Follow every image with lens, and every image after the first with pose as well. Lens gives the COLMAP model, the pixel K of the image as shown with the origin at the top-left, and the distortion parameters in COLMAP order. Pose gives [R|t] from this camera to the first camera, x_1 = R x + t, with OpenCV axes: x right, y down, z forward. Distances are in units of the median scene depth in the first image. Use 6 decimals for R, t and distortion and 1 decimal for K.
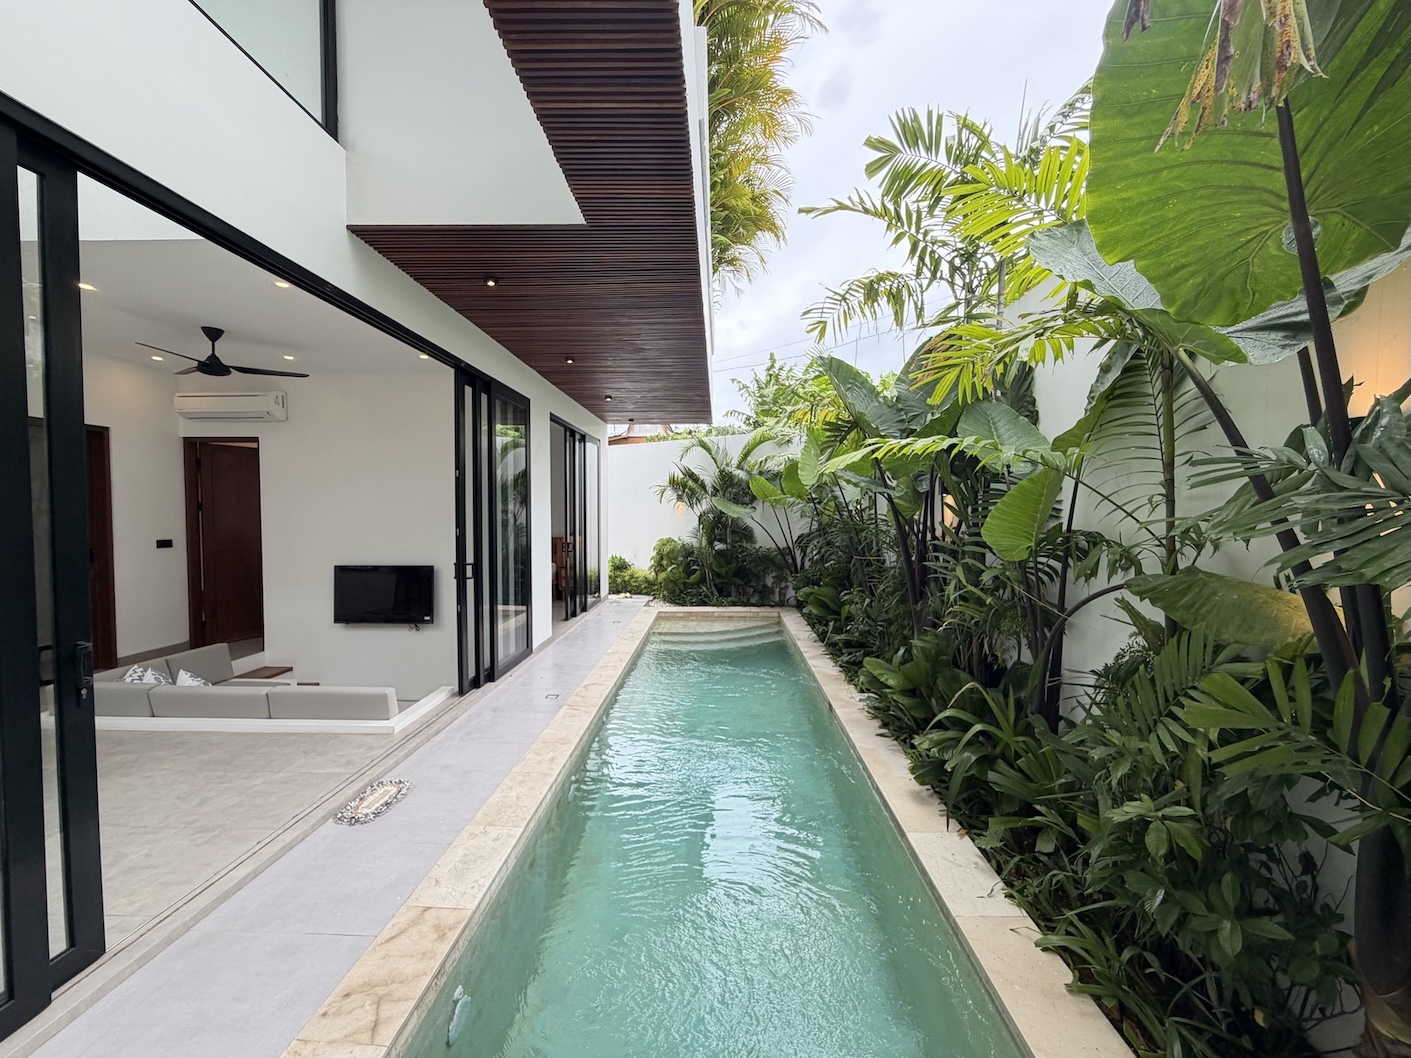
lens RADIAL K [[567.6, 0, 707.8], [0, 567.6, 531.8], [0, 0, 1]] dist [-0.002200, -0.000151]
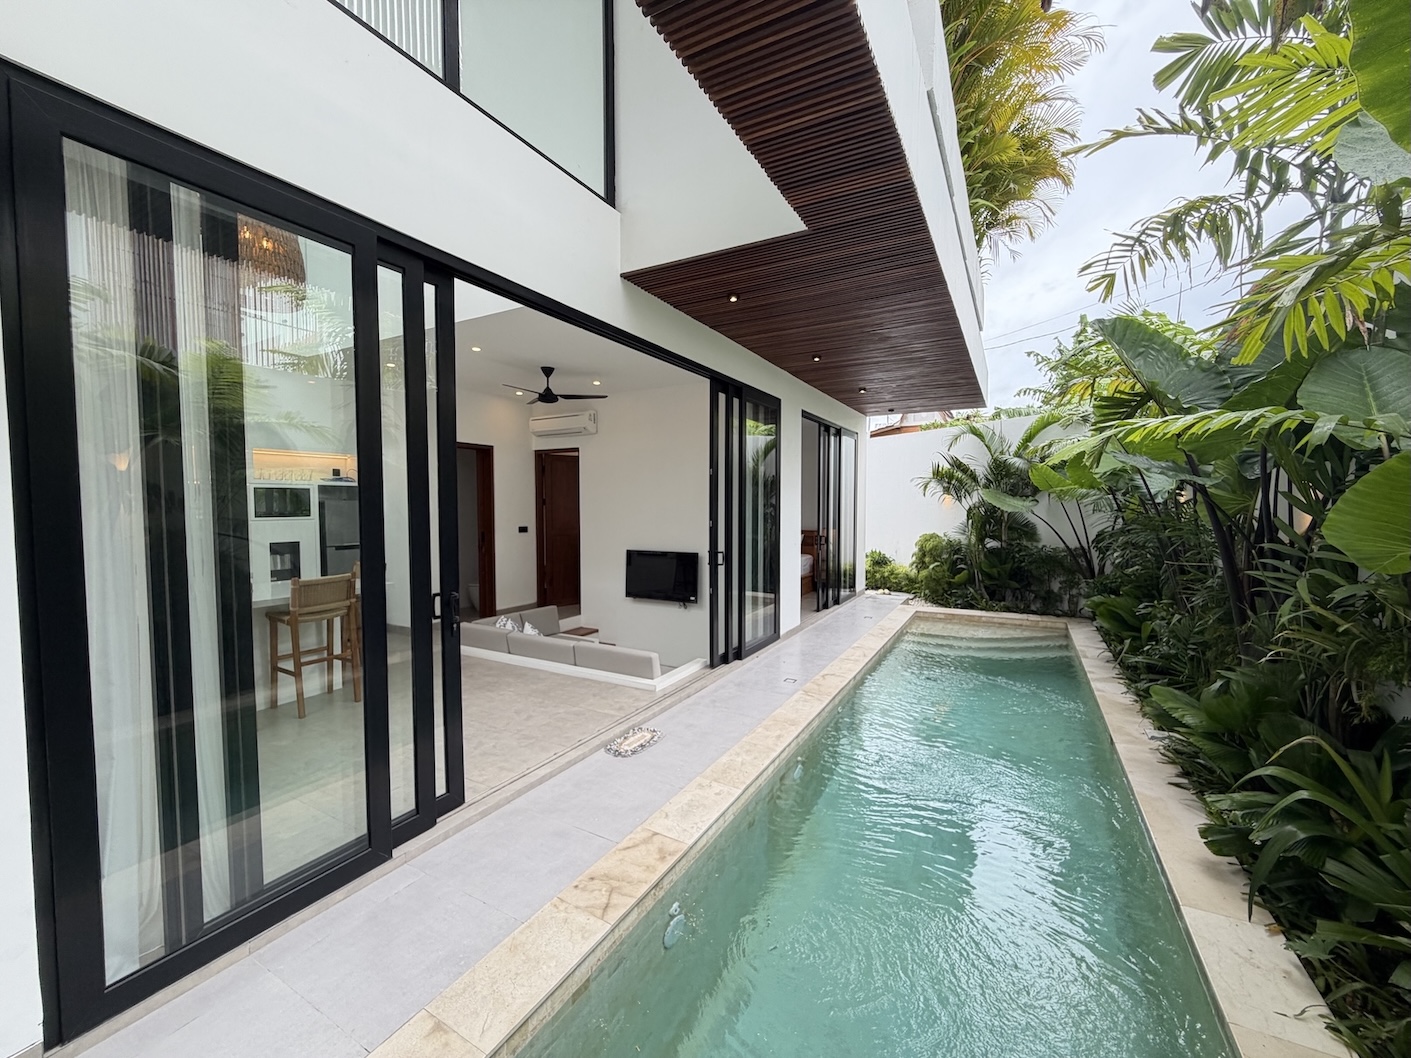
lens RADIAL K [[567.6, 0, 700.6], [0, 567.6, 531.6], [0, 0, 1]] dist [-0.002200, -0.000151]
pose [[0.885877, 0.019659, -0.463504, 0.078246], [-0.014785, 0.999791, 0.014146, 0.001030], [0.463685, -0.005679, 0.885982, -0.014189]]
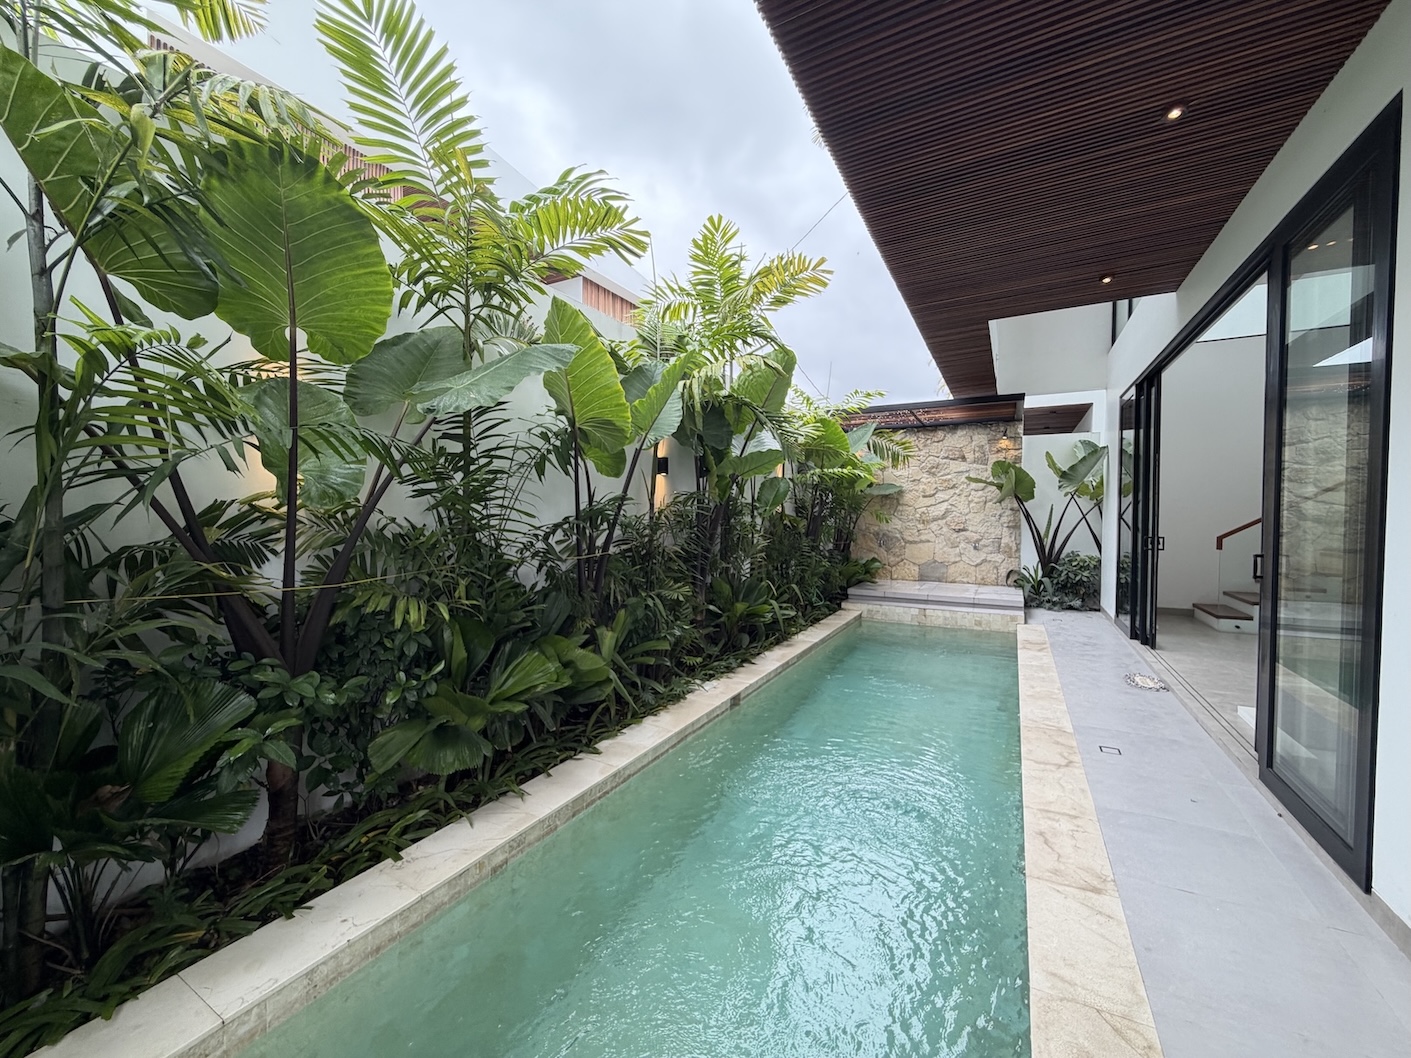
lens RADIAL K [[567.6, 0, 700.3], [0, 567.6, 531.7], [0, 0, 1]] dist [-0.002200, -0.000151]
pose [[-0.888367, -0.014113, 0.458918, -0.176979], [0.016767, 0.997864, 0.063144, -0.025139], [-0.458829, 0.063790, -0.886232, 2.217711]]
